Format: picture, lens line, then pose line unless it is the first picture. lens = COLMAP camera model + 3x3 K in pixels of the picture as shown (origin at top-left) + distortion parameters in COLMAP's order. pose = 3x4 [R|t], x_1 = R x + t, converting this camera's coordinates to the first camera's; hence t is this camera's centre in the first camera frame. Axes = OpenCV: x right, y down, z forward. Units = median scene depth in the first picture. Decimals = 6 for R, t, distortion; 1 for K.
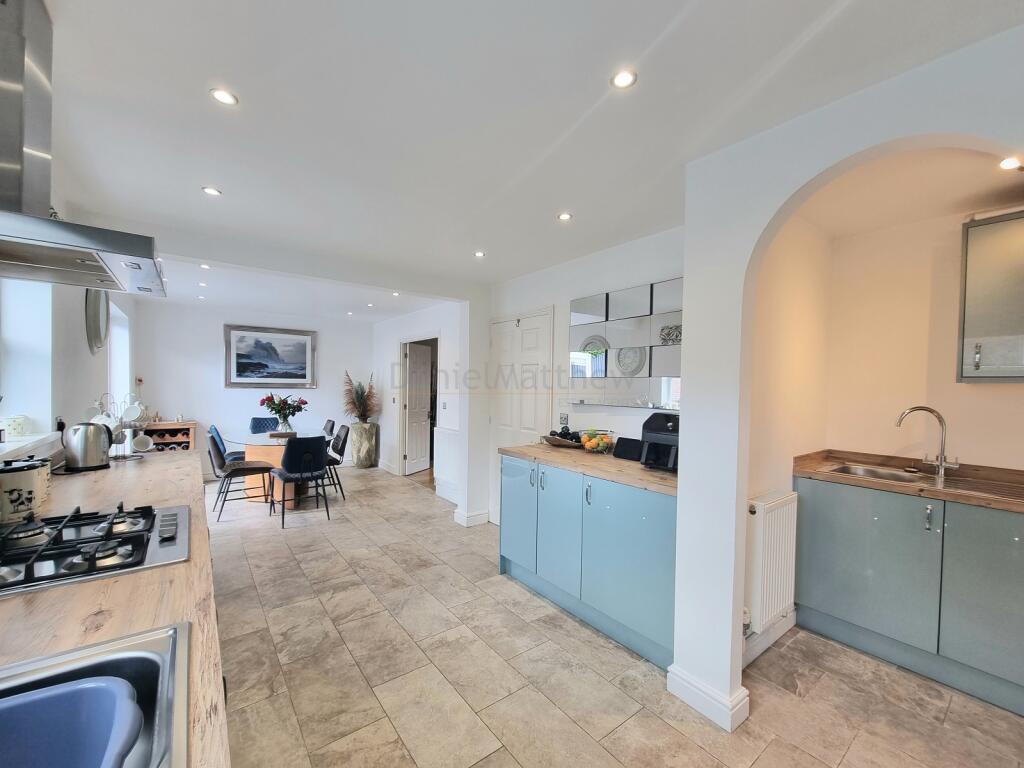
lens RADIAL K [[418.7, 0, 516.2], [0, 418.7, 390.6], [0, 0, 1]] dist [-0.009591, 0.000330]
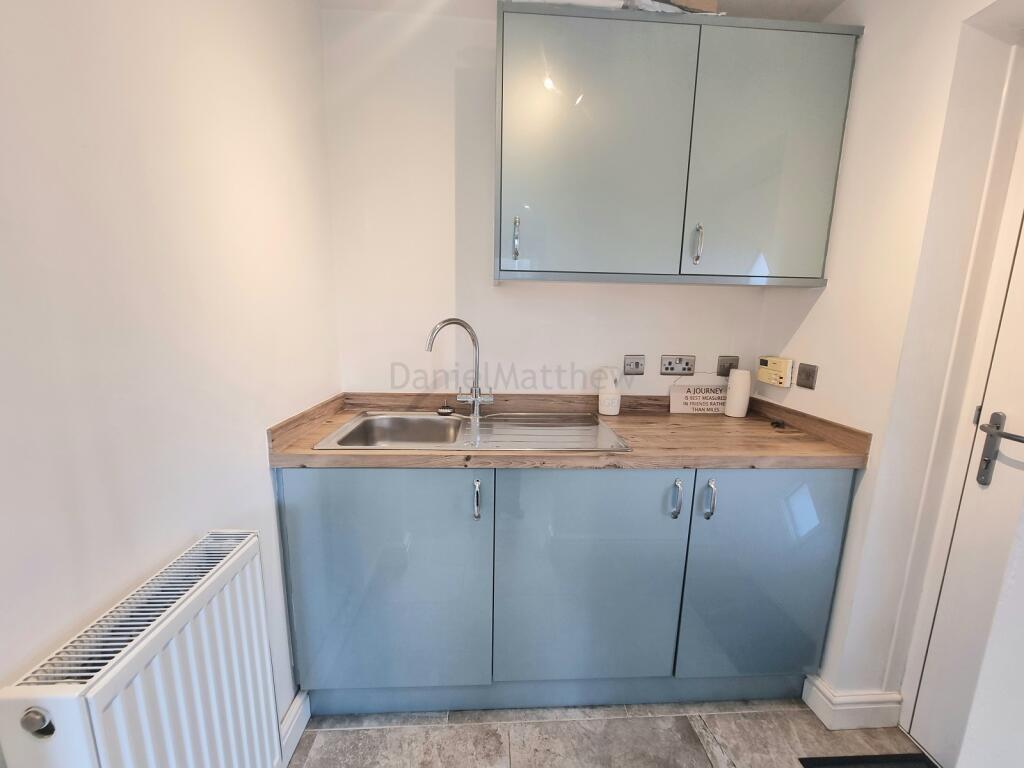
lens RADIAL K [[418.7, 0, 514.3], [0, 418.7, 391.7], [0, 0, 1]] dist [-0.009591, 0.000330]
pose [[0.564313, -0.152189, 0.811412, 0.472724], [0.008638, 0.983896, 0.178533, 0.035280], [-0.825516, -0.093740, 0.556539, 0.539577]]
